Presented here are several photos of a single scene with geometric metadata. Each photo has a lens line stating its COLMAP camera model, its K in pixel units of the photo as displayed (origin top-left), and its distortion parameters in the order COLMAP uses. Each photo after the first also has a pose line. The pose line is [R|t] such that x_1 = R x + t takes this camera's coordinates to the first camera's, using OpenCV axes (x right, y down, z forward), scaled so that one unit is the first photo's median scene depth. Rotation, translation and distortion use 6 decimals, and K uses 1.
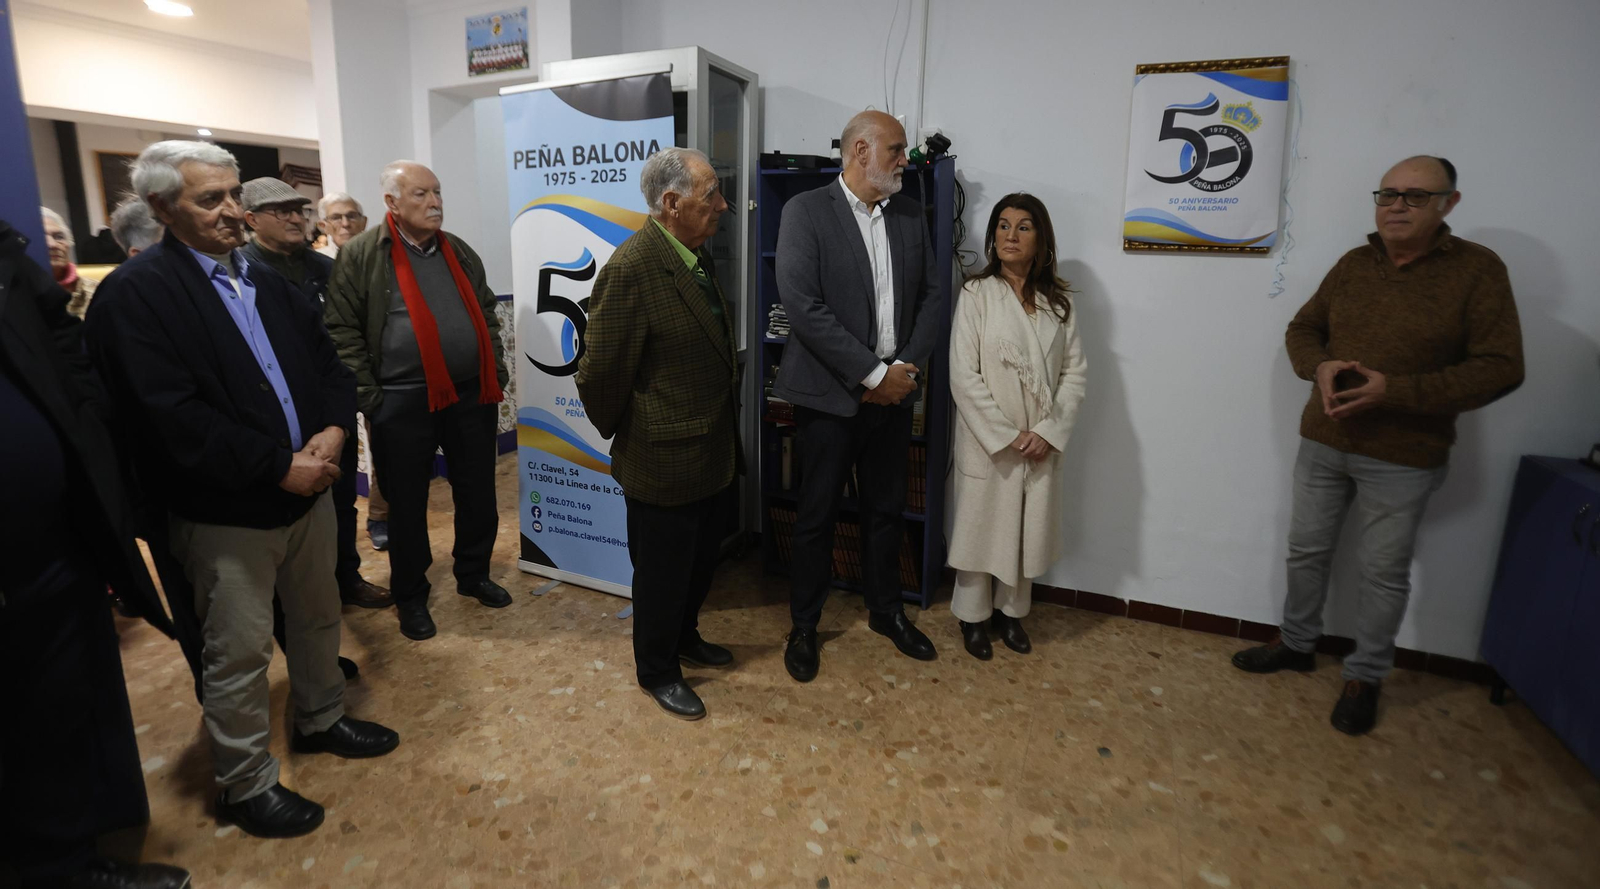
lens RADIAL K [[729.9, 0, 800.5], [0, 729.9, 368.5], [0, 0, 1]] dist [-0.069264, 0.024680]
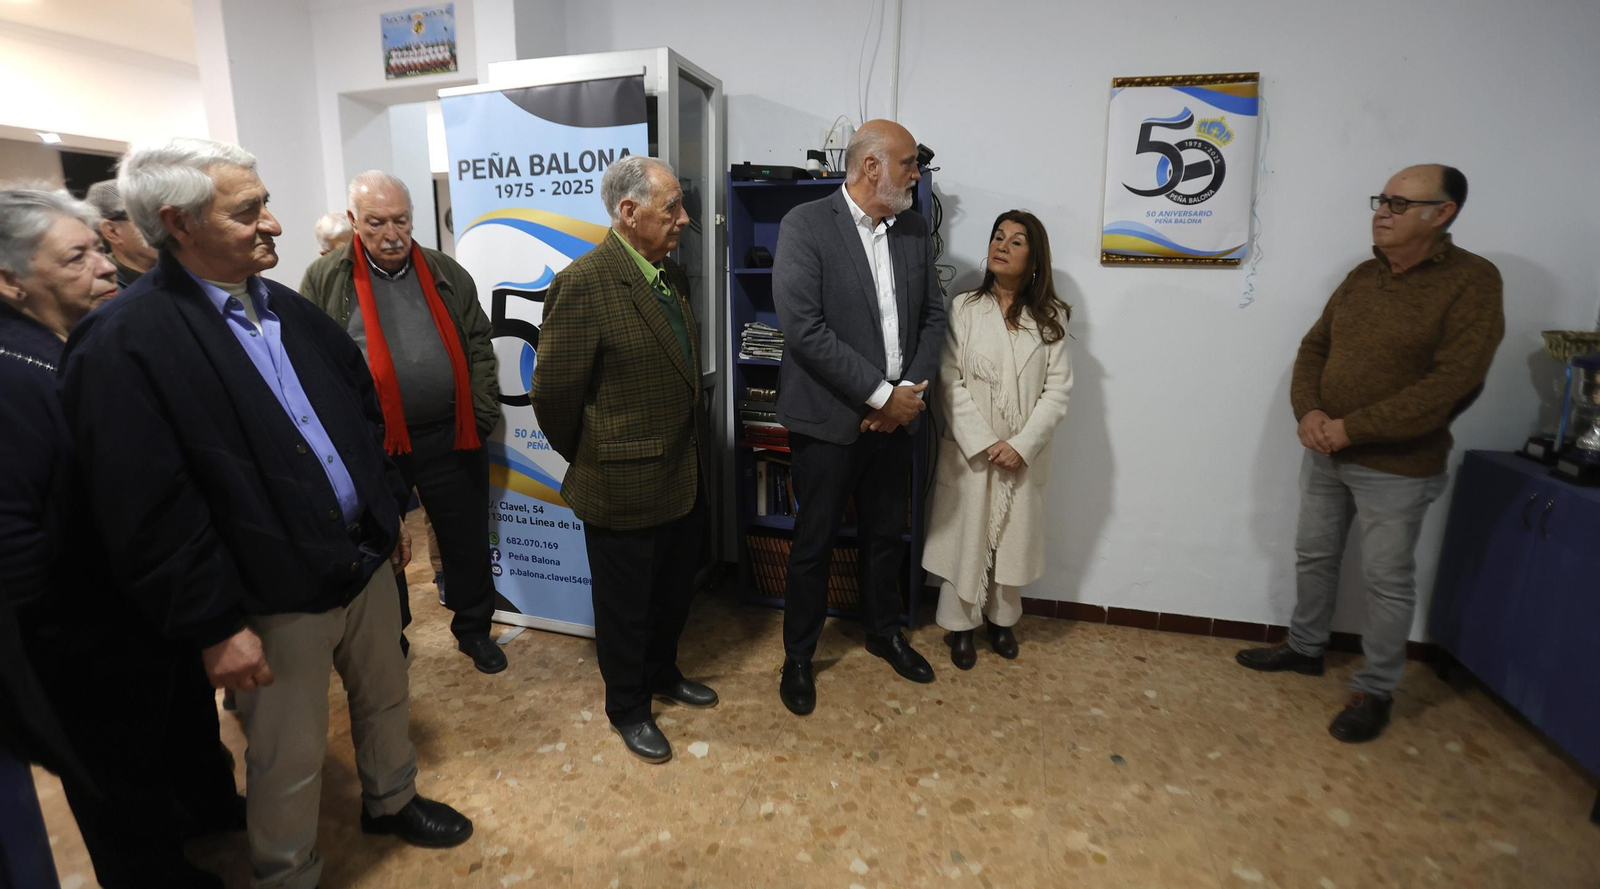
lens RADIAL K [[730.2, 0, 798.8], [0, 730.2, 402.8], [0, 0, 1]] dist [-0.068030, 0.023810]
pose [[0.991350, -0.033083, 0.127006, -0.115792], [0.030517, 0.999290, 0.022100, -0.004137], [-0.127647, -0.018033, 0.991656, 0.052220]]
